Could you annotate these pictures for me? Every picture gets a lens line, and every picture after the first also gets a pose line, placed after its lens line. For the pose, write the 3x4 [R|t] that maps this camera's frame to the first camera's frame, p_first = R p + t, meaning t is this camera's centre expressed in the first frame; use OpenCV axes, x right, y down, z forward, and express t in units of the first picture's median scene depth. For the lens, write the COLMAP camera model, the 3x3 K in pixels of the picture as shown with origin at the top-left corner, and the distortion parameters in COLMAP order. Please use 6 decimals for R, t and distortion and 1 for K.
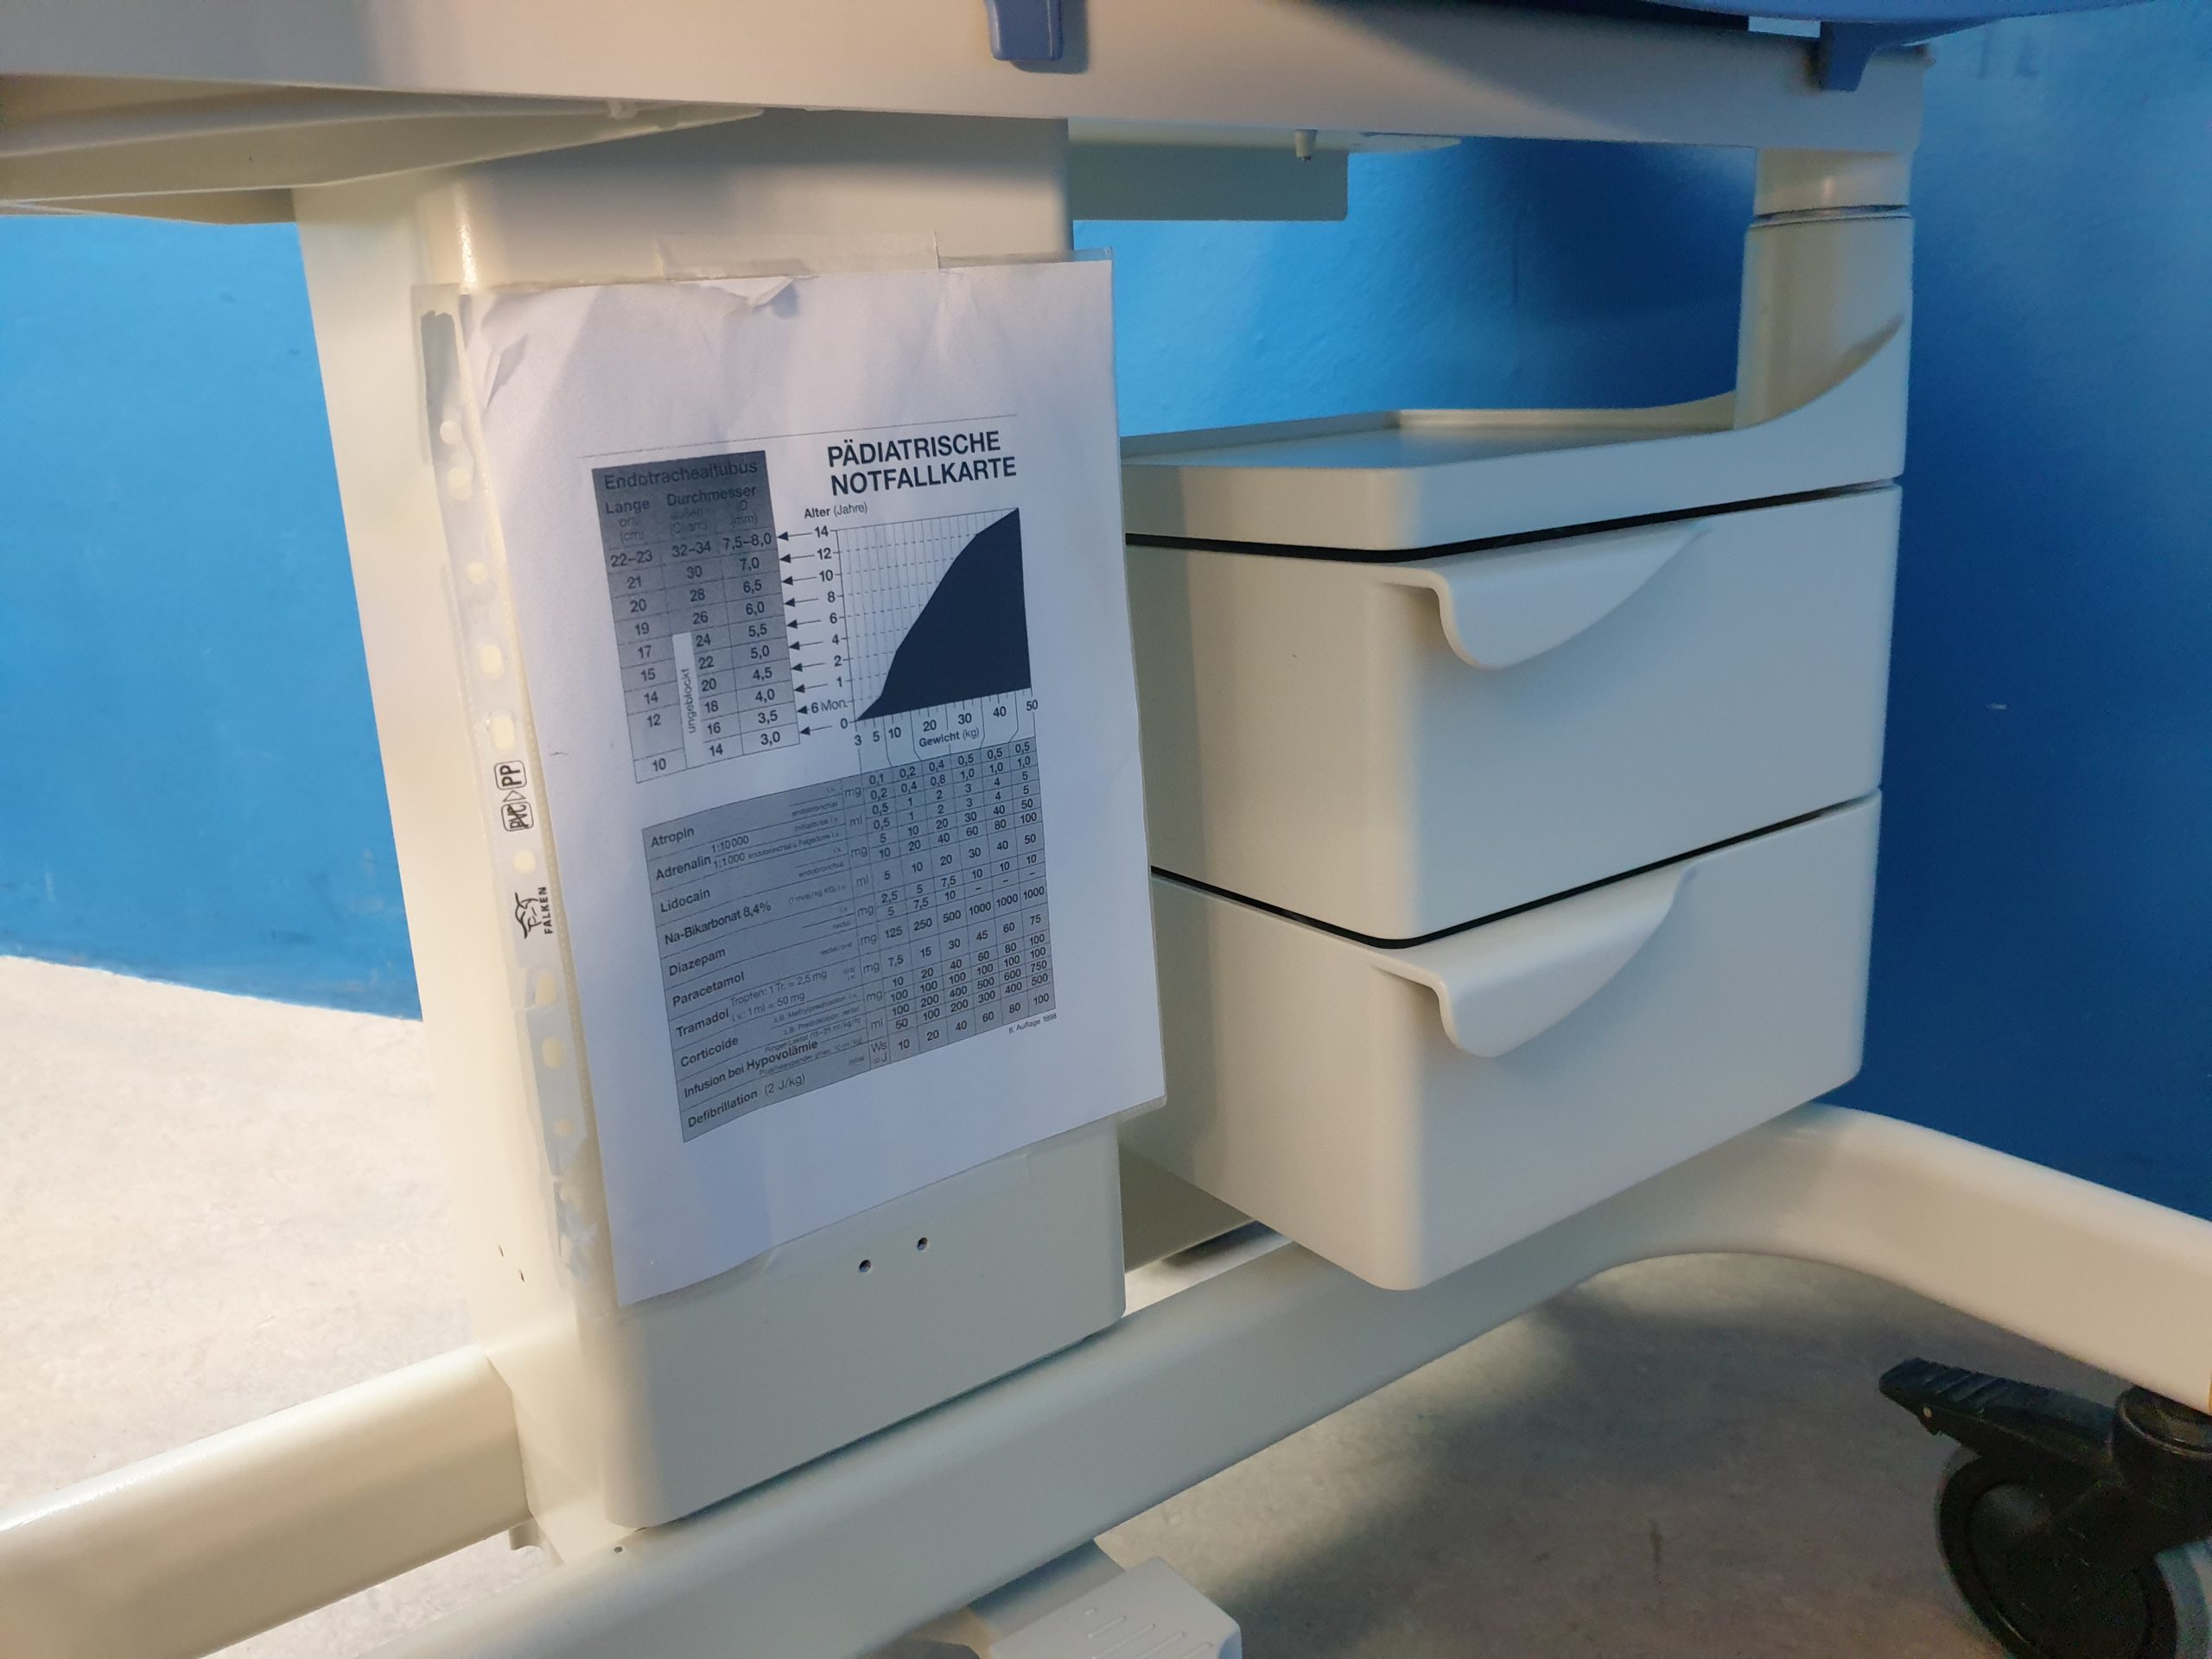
lens RADIAL K [[1708.8, 0, 1106.0], [0, 1708.8, 829.5], [0, 0, 1]] dist [0.057087, 0.000947]
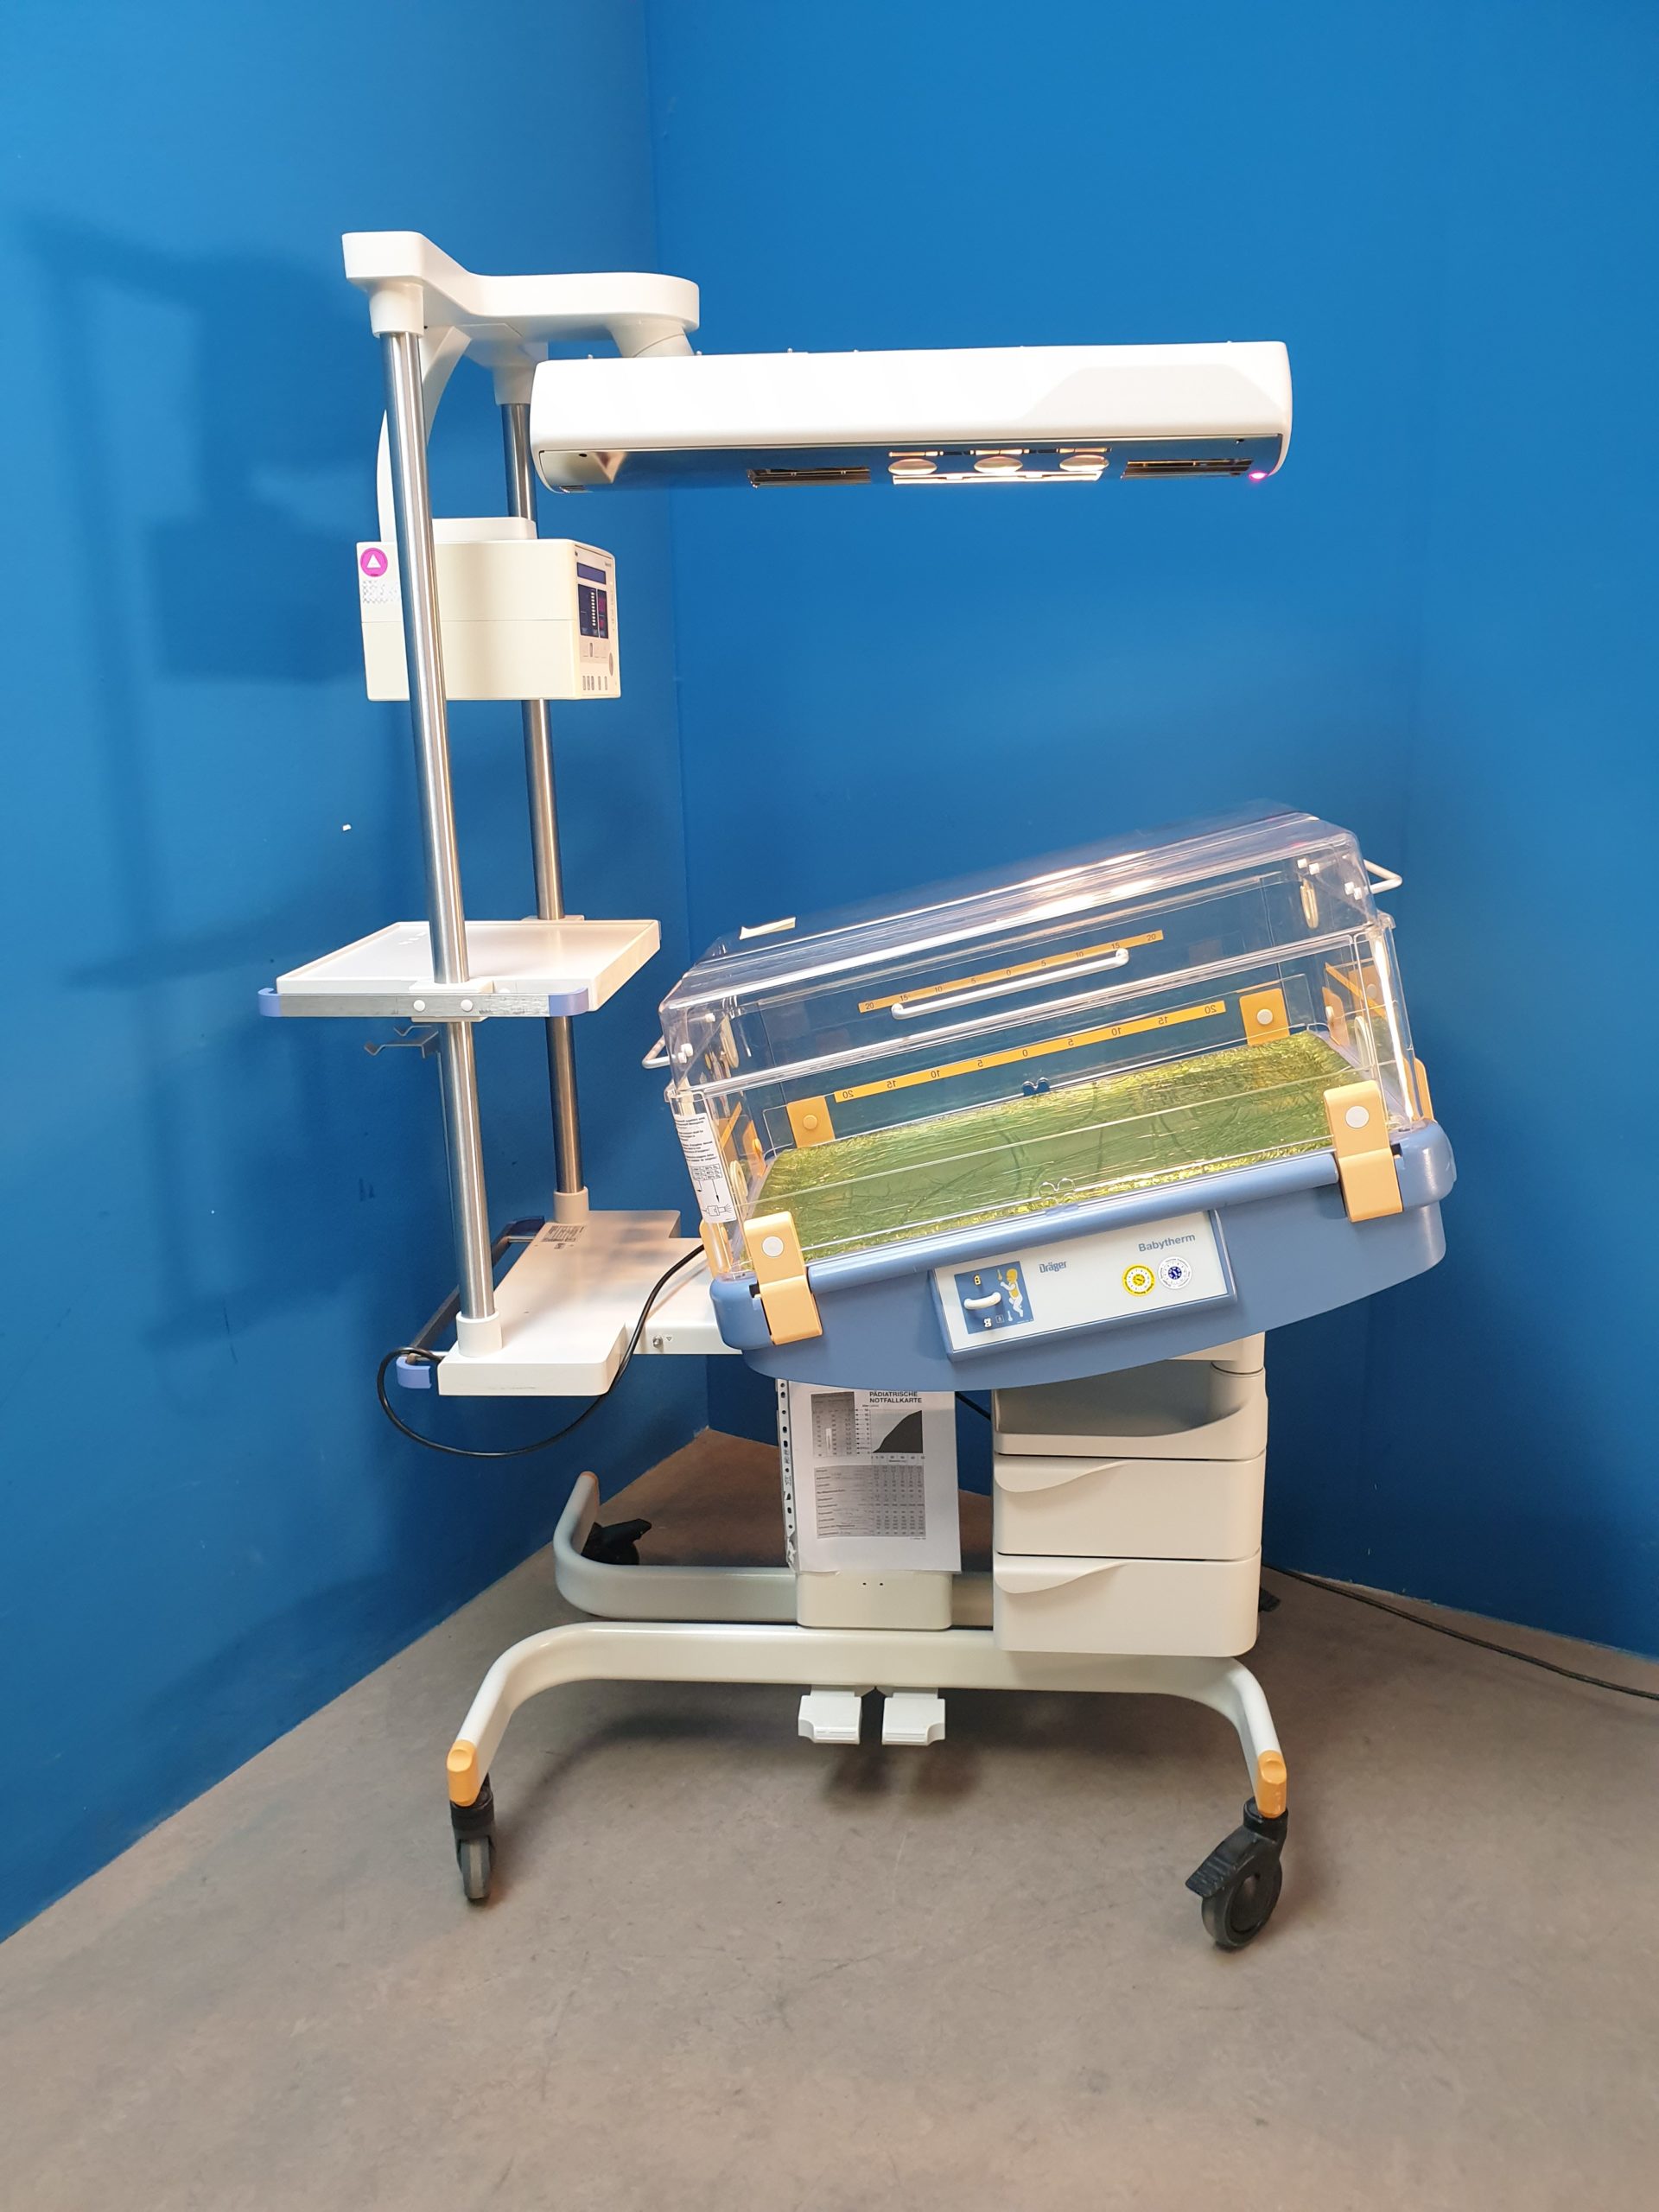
lens RADIAL K [[1732.7, 0, 817.1], [0, 1732.7, 1101.7], [0, 0, 1]] dist [0.025971, -0.002063]
pose [[0.766720, 0.191109, -0.612876, 2.045083], [-0.183828, 0.980045, 0.075629, -1.128879], [0.615099, 0.054677, 0.786551, -2.277760]]
